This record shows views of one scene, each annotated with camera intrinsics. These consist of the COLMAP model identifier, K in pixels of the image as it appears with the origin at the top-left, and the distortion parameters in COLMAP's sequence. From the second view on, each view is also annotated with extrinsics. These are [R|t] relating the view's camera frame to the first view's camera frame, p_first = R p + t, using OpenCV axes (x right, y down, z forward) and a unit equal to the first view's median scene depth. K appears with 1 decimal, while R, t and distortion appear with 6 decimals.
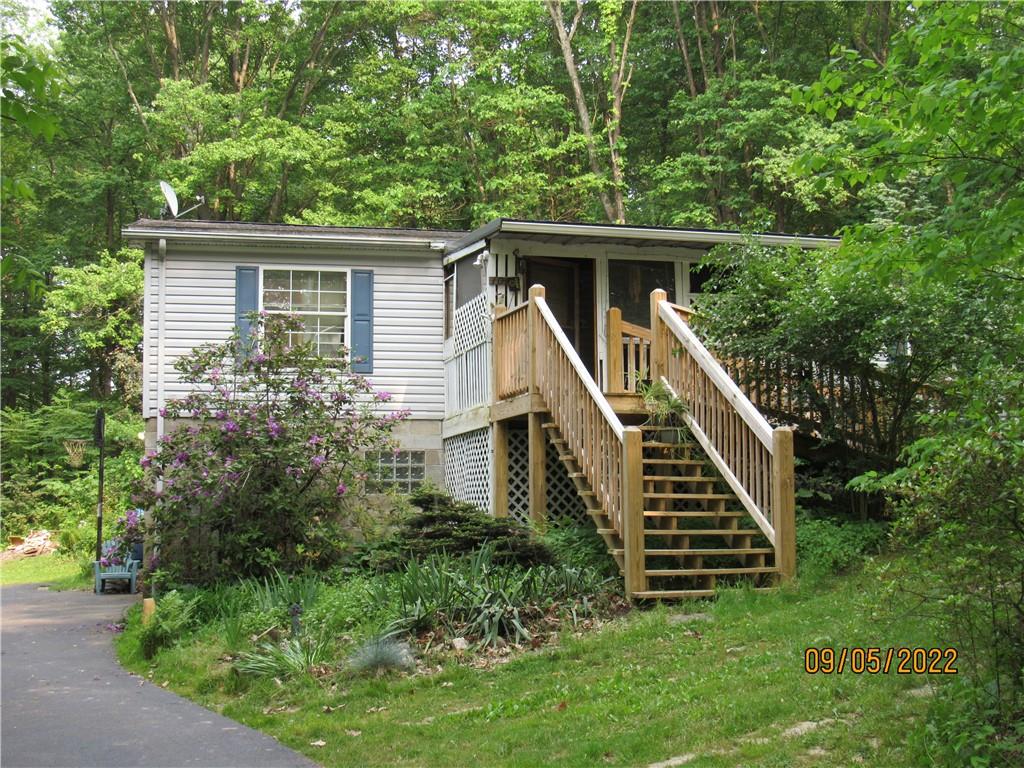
lens RADIAL K [[1337.7, 0, 512.0], [0, 1337.7, 384.0], [0, 0, 1]] dist [-0.054618, -0.073691]
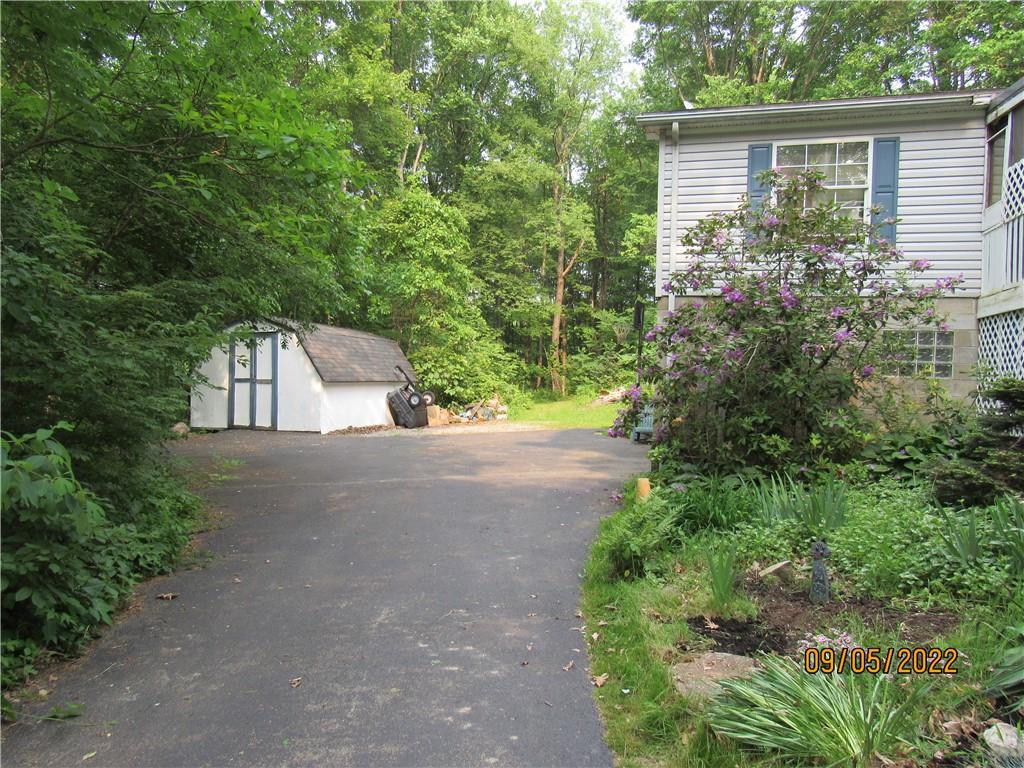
lens RADIAL K [[727.3, 0, 512.0], [0, 727.3, 384.0], [0, 0, 1]] dist [-0.021070, 0.006185]
pose [[0.866076, 0.045540, -0.497833, -0.091651], [0.008912, 0.994277, 0.106458, 0.035014], [0.499832, -0.096638, 0.860714, 0.476930]]
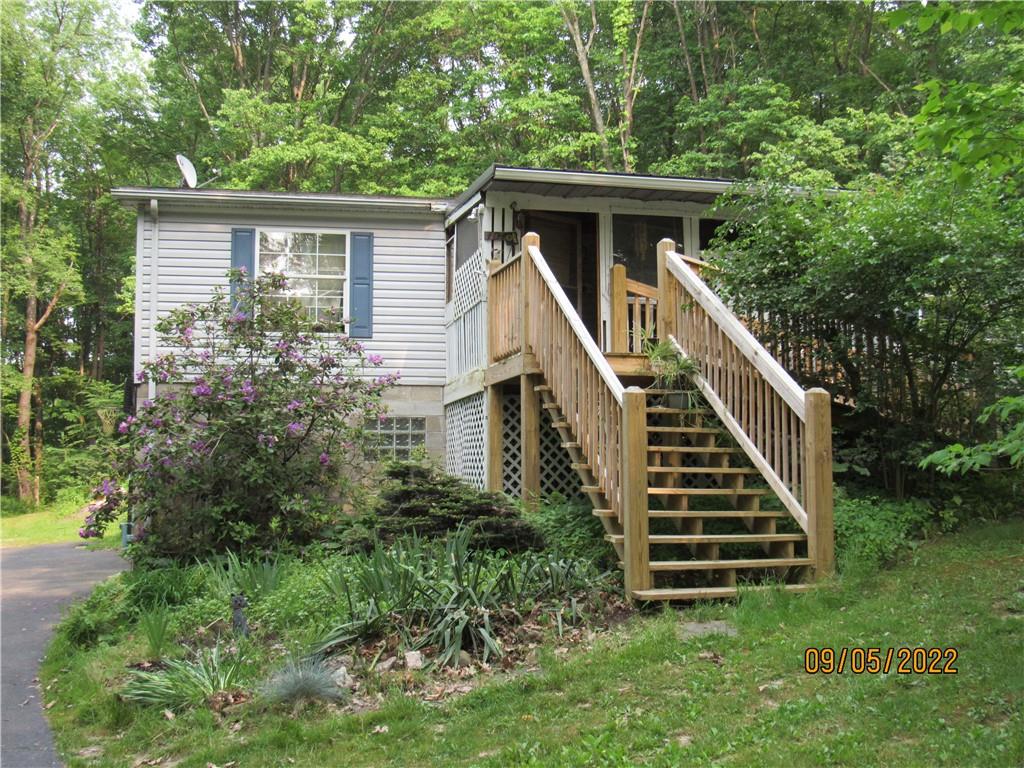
lens RADIAL K [[1067.8, 0, 512.0], [0, 1067.8, 384.0], [0, 0, 1]] dist [-0.057446, 0.009750]
pose [[0.999464, 0.000949, -0.032724, 0.027099], [-0.000388, 0.999853, 0.017149, 0.013944], [0.032736, -0.017127, 0.999317, 0.255736]]
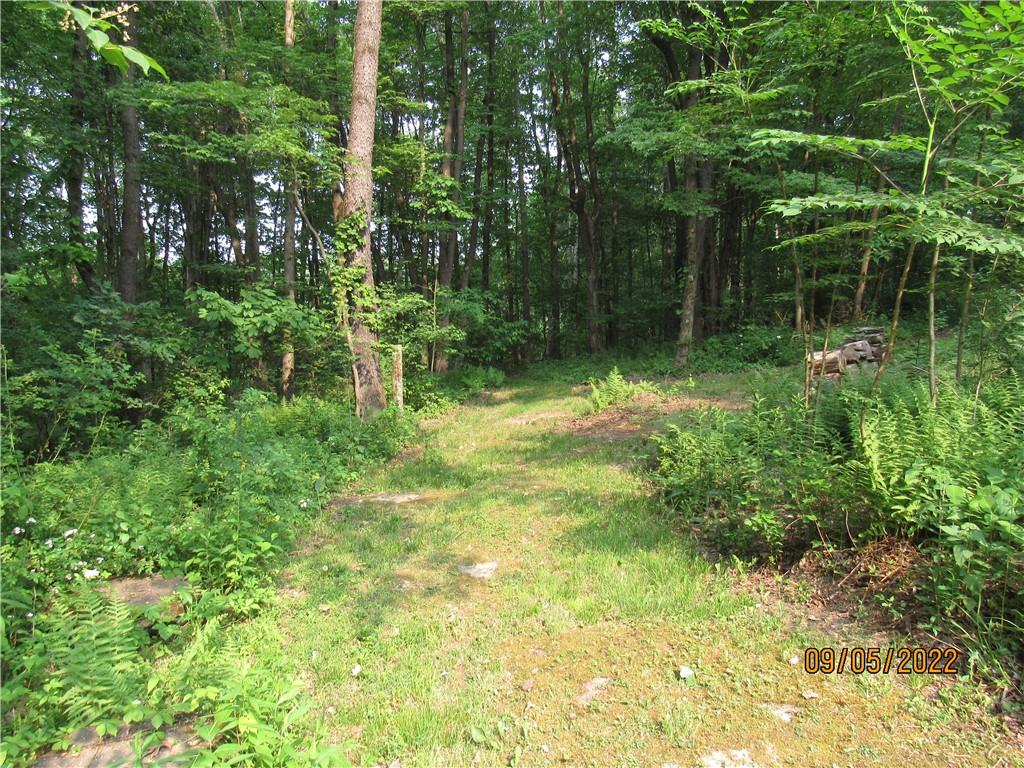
lens RADIAL K [[727.3, 0, 512.0], [0, 727.3, 384.0], [0, 0, 1]] dist [-0.021070, 0.006185]
pose [[0.980168, 0.016716, -0.197463, -1.130134], [0.010149, 0.990894, 0.134265, 0.263580], [0.197909, -0.133606, 0.971072, 2.433935]]
